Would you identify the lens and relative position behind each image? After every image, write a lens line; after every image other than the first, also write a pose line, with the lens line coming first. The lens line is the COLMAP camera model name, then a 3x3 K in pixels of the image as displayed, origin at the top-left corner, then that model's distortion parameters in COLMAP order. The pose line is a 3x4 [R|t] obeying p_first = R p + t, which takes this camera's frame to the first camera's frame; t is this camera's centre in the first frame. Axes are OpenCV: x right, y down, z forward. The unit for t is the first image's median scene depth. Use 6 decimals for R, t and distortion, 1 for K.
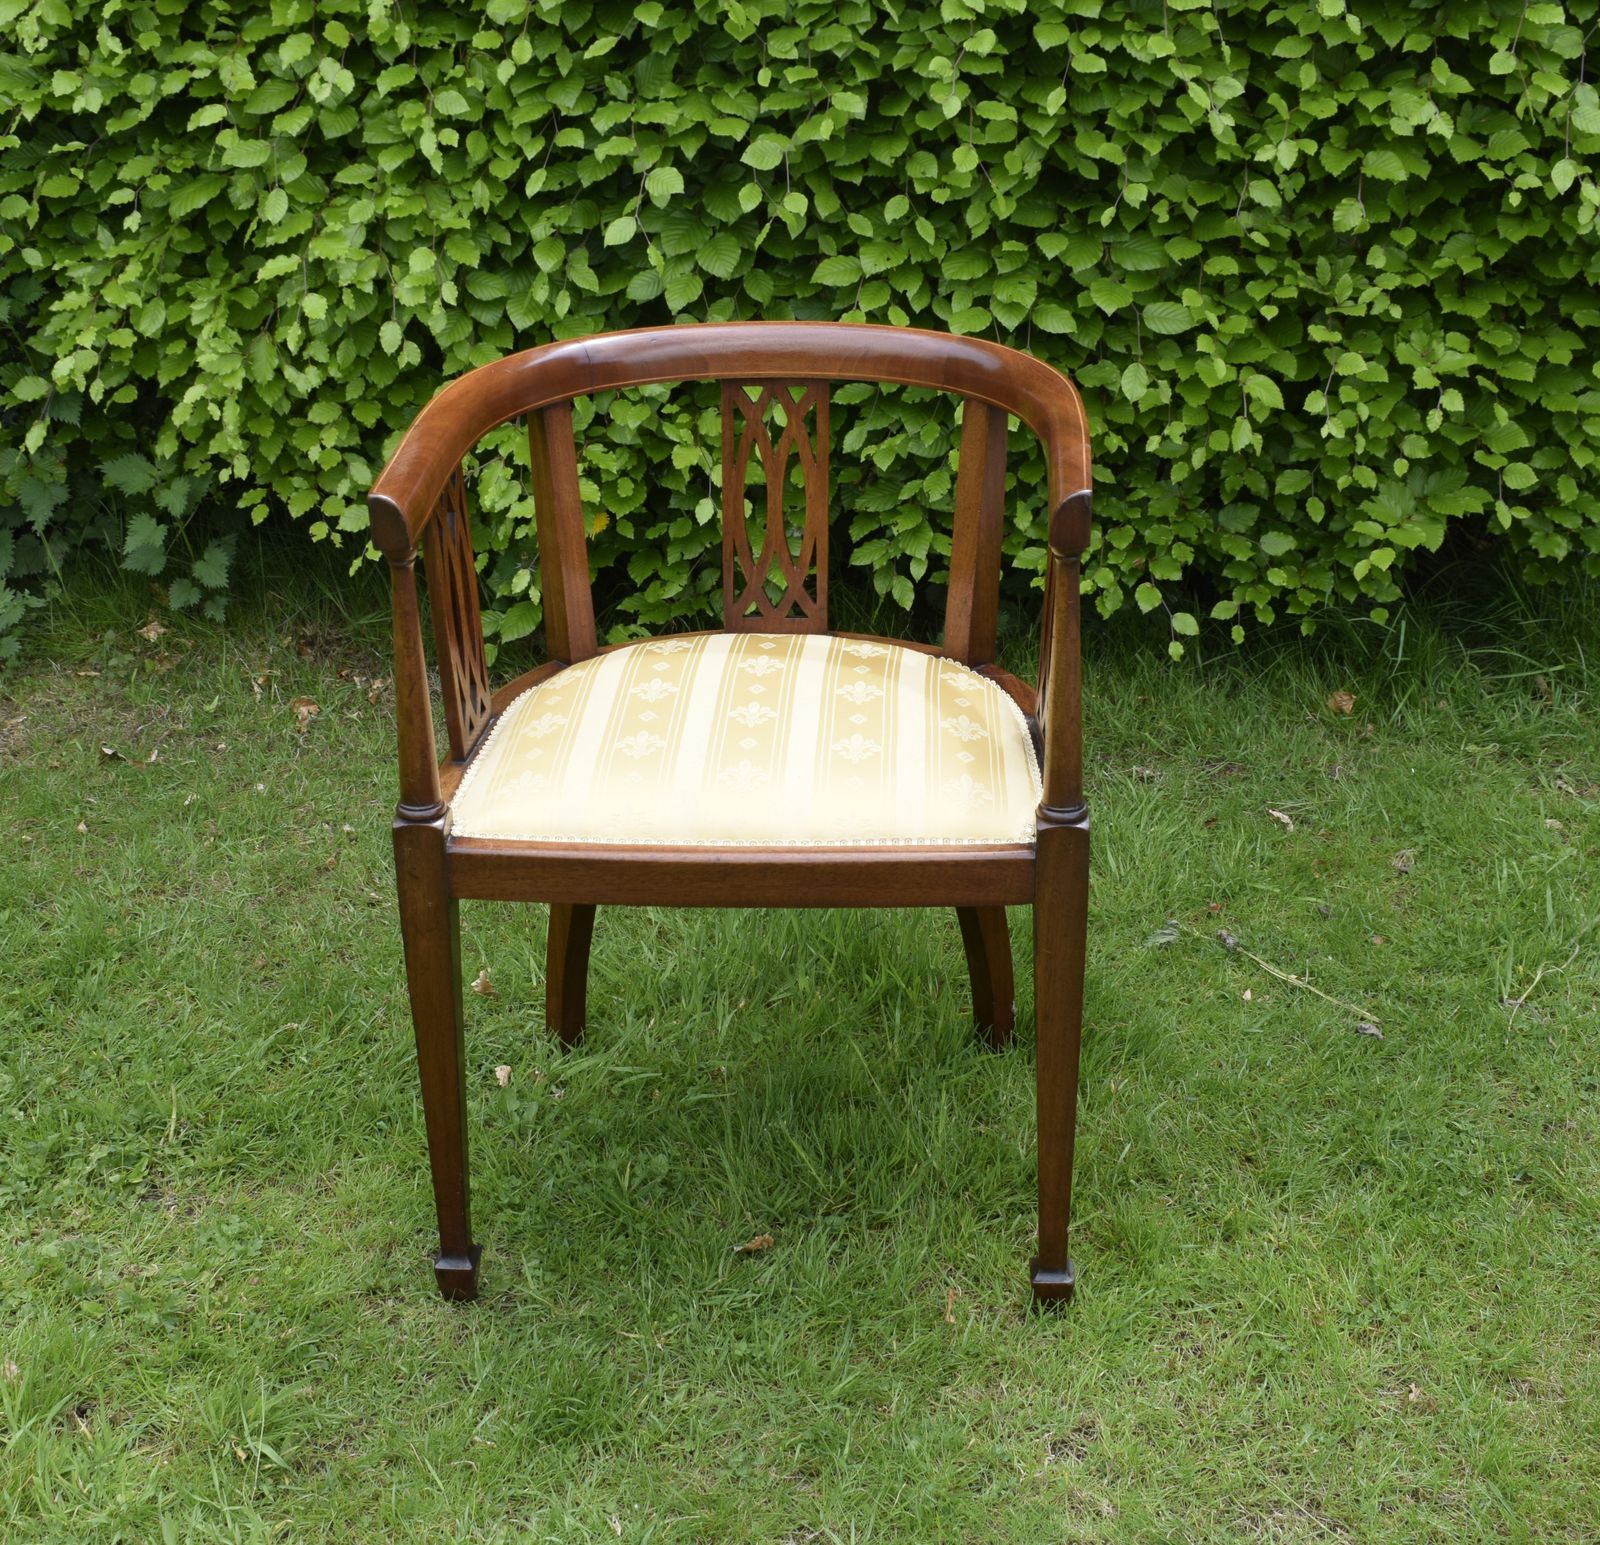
lens RADIAL K [[2484.9, 0, 784.1], [0, 2484.9, 775.4], [0, 0, 1]] dist [-0.023621, 0.000000]
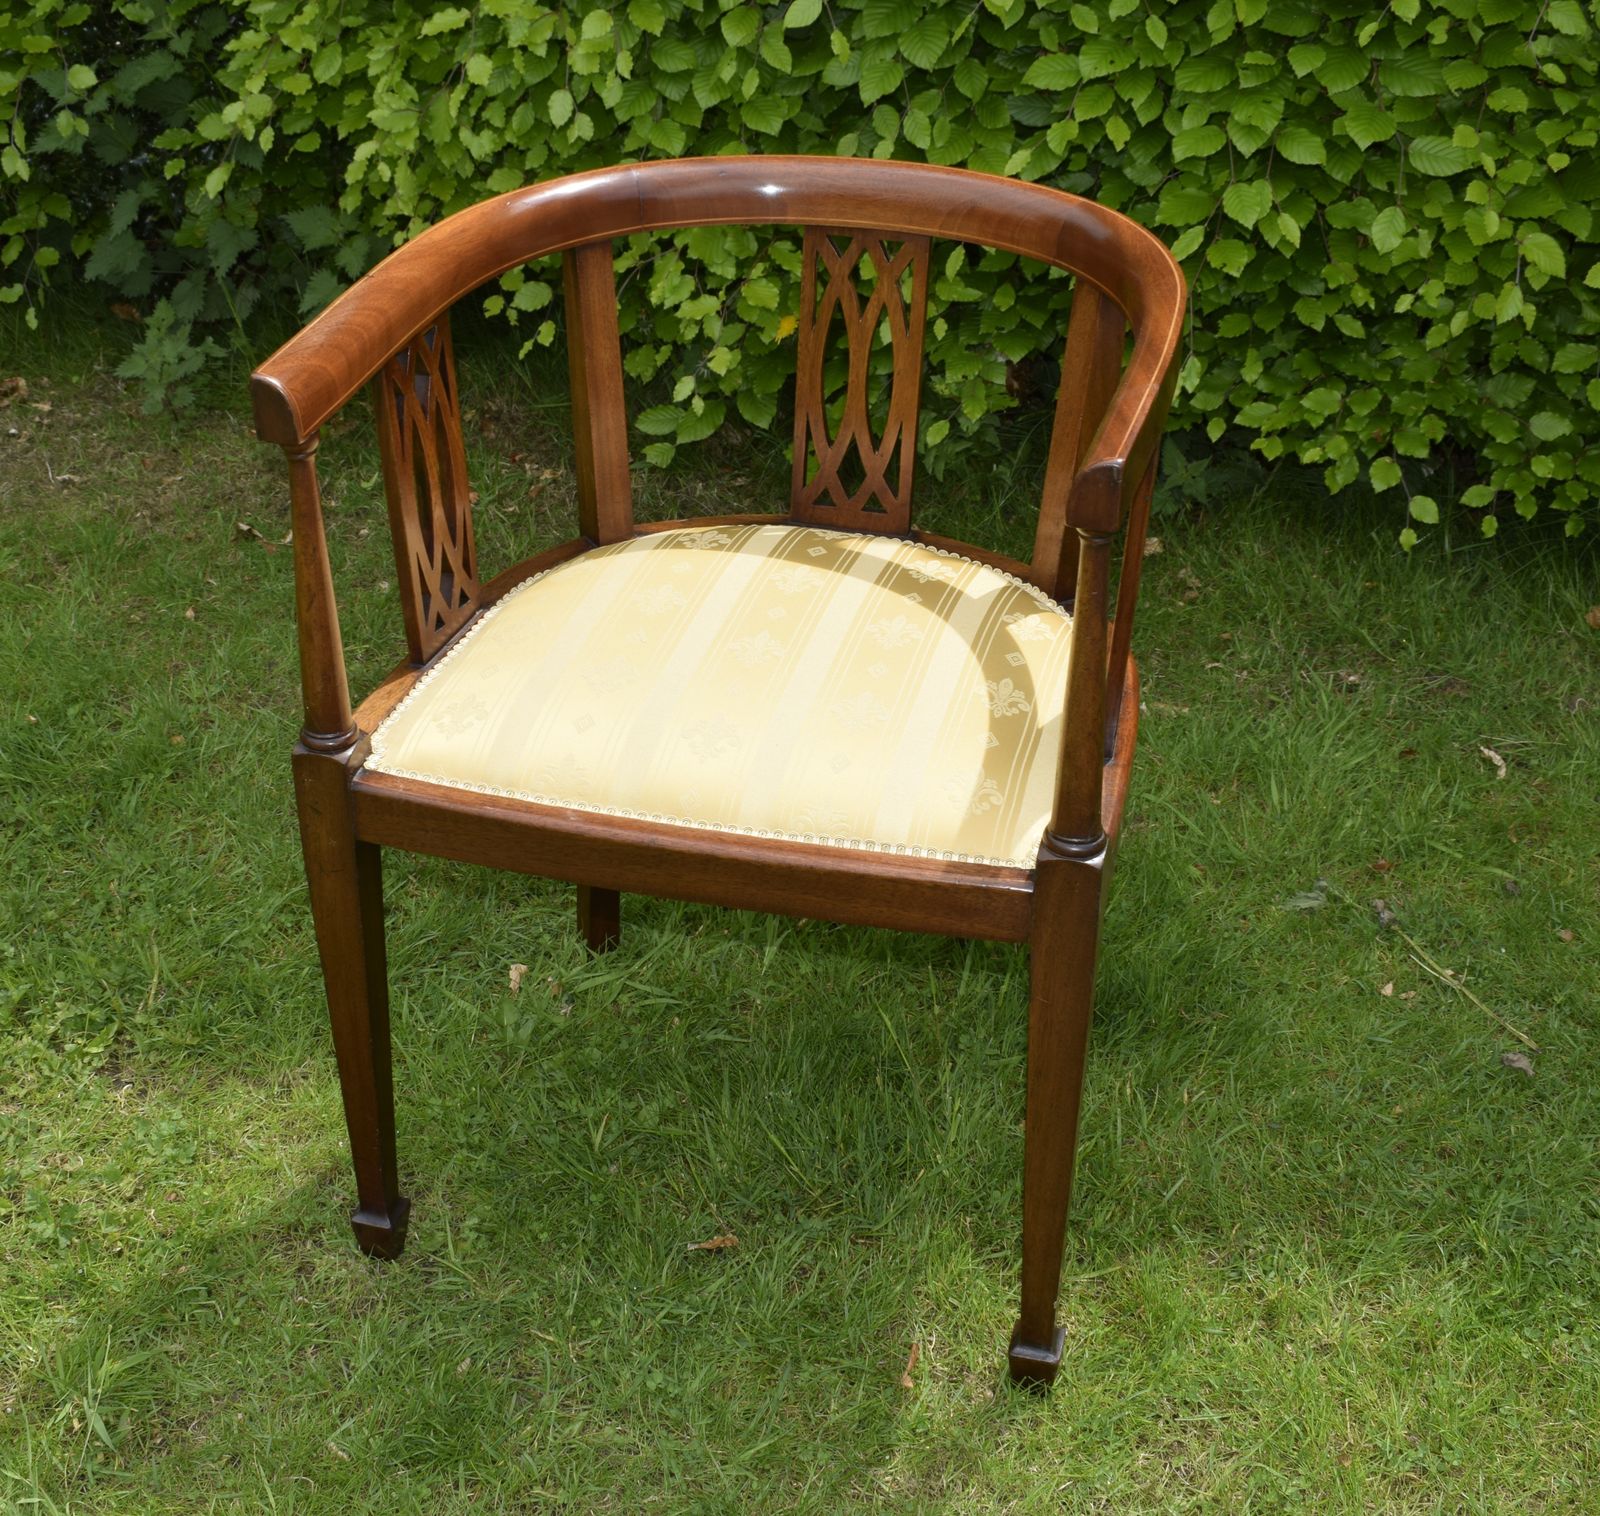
lens RADIAL K [[2368.3, 0, 716.3], [0, 2368.3, 754.0], [0, 0, 1]] dist [-0.032510, 0.000000]
pose [[0.976020, 0.121476, -0.180631, 0.084347], [-0.098804, 0.986626, 0.129639, -0.063154], [0.193964, -0.108684, 0.974970, 0.148851]]
